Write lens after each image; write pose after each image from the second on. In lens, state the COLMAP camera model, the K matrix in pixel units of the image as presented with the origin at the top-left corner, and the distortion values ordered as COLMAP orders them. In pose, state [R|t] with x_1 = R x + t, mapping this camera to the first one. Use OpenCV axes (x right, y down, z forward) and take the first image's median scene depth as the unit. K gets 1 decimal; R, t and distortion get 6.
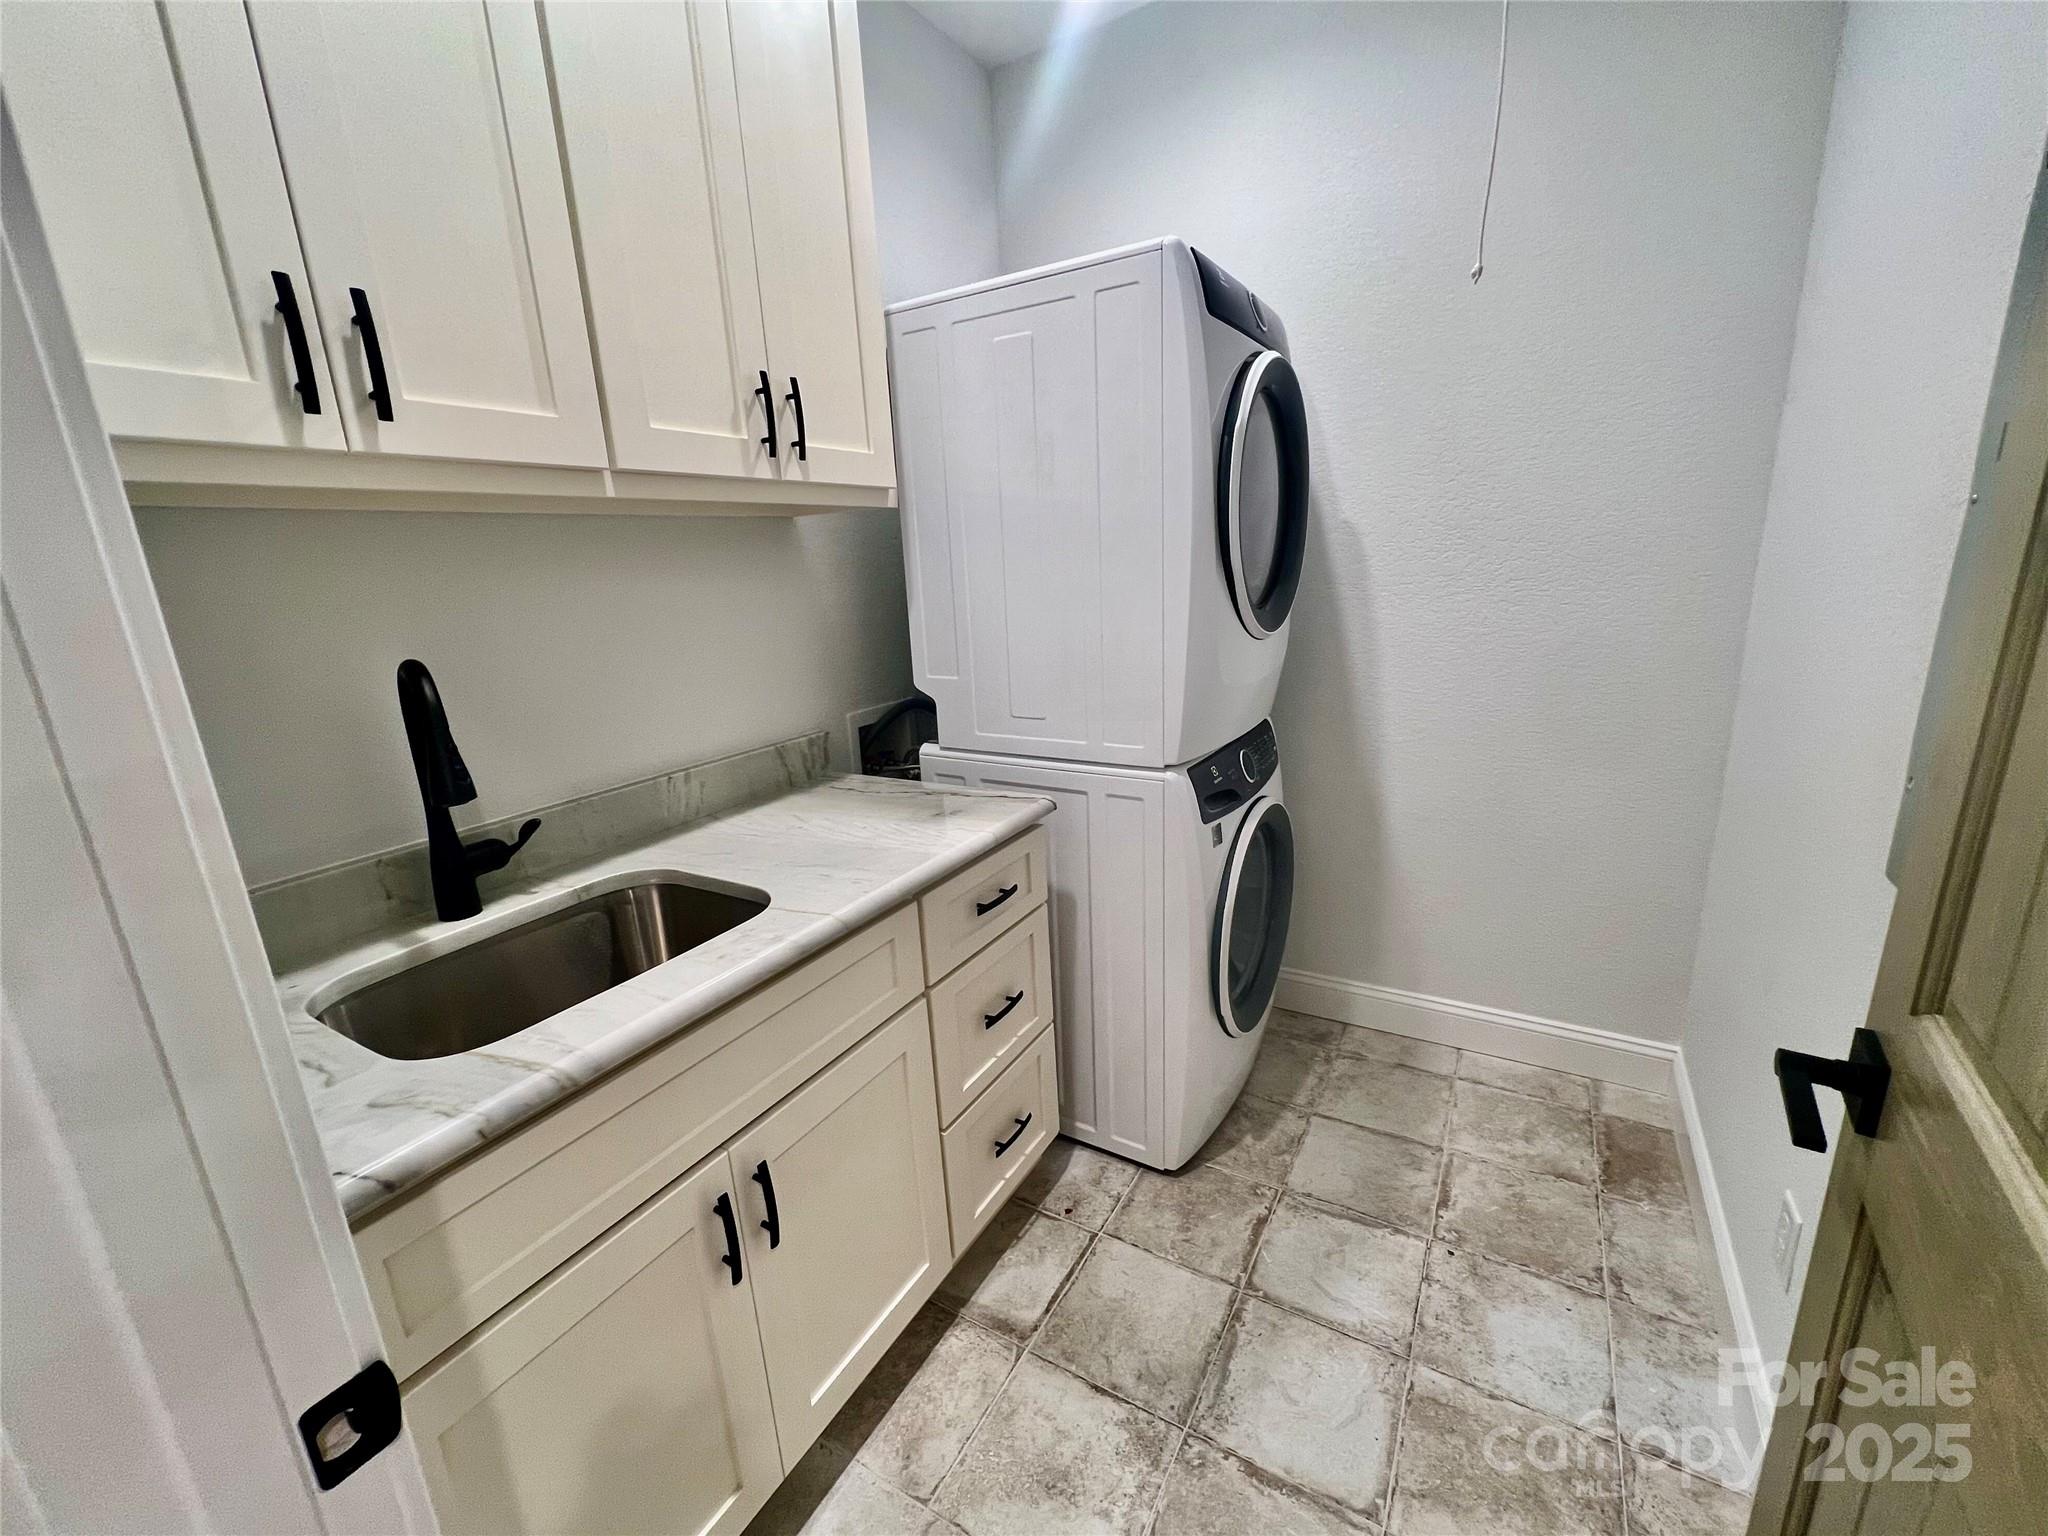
lens RADIAL K [[837.0, 0, 1027.7], [0, 837.0, 771.1], [0, 0, 1]] dist [-0.001282, -0.000048]
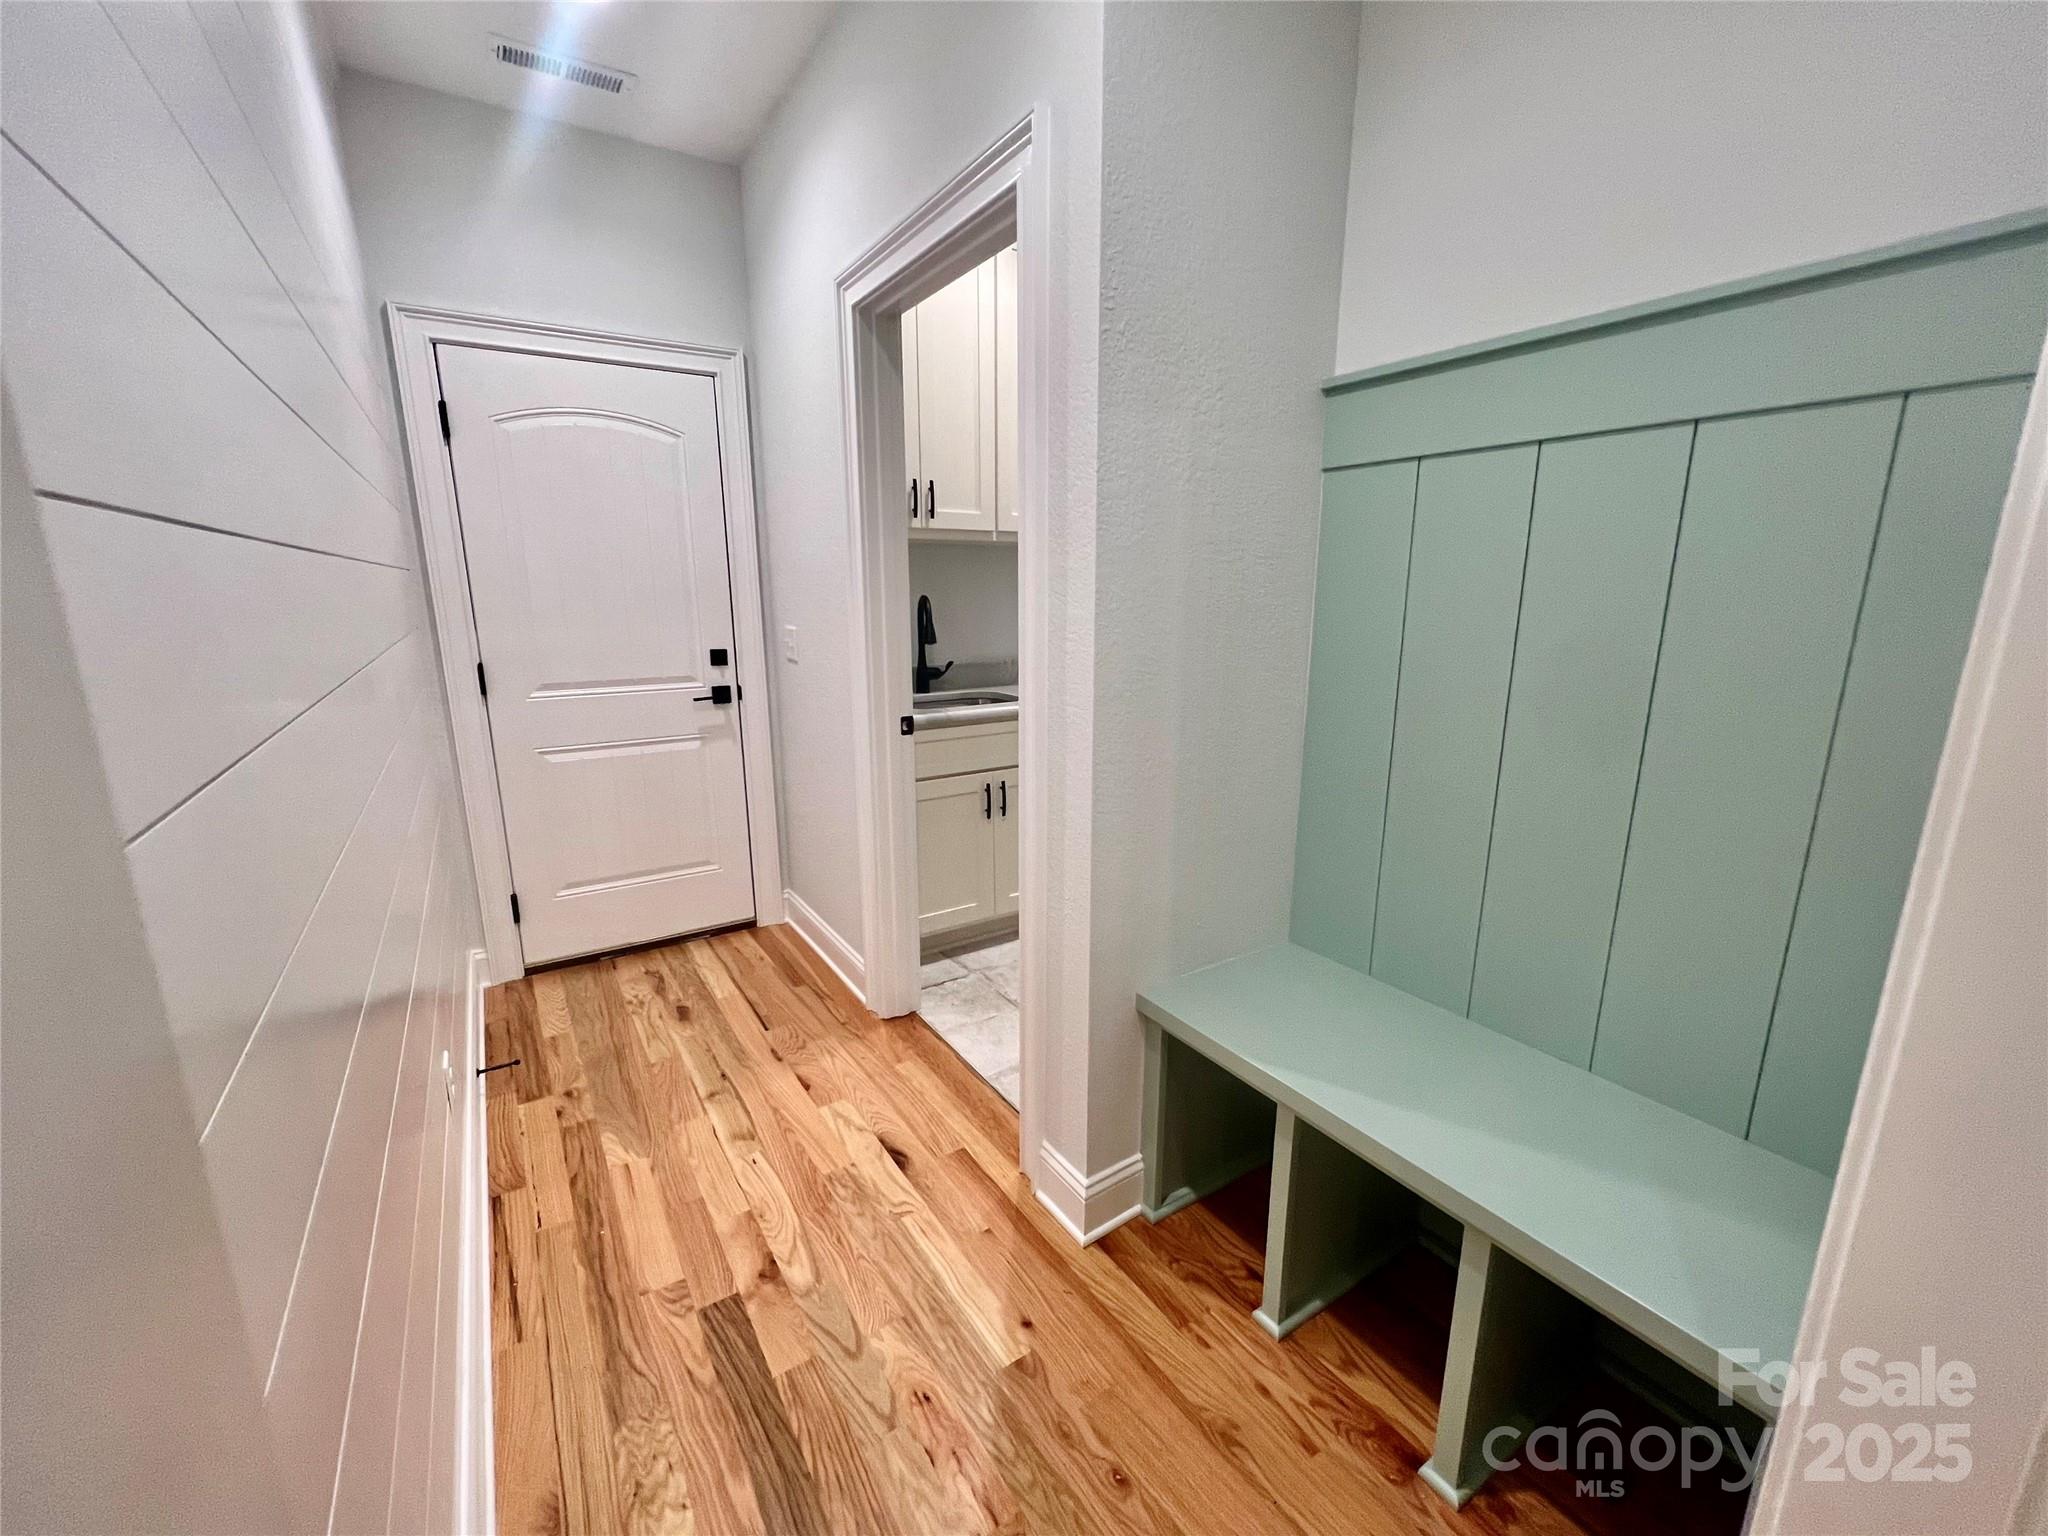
lens RADIAL K [[837.0, 0, 1027.7], [0, 837.0, 771.1], [0, 0, 1]] dist [-0.001282, -0.000048]
pose [[0.895548, 0.146117, -0.420289, 0.909902], [-0.154914, 0.987838, 0.013340, 0.381899], [0.417127, 0.053162, 0.907292, -1.476240]]
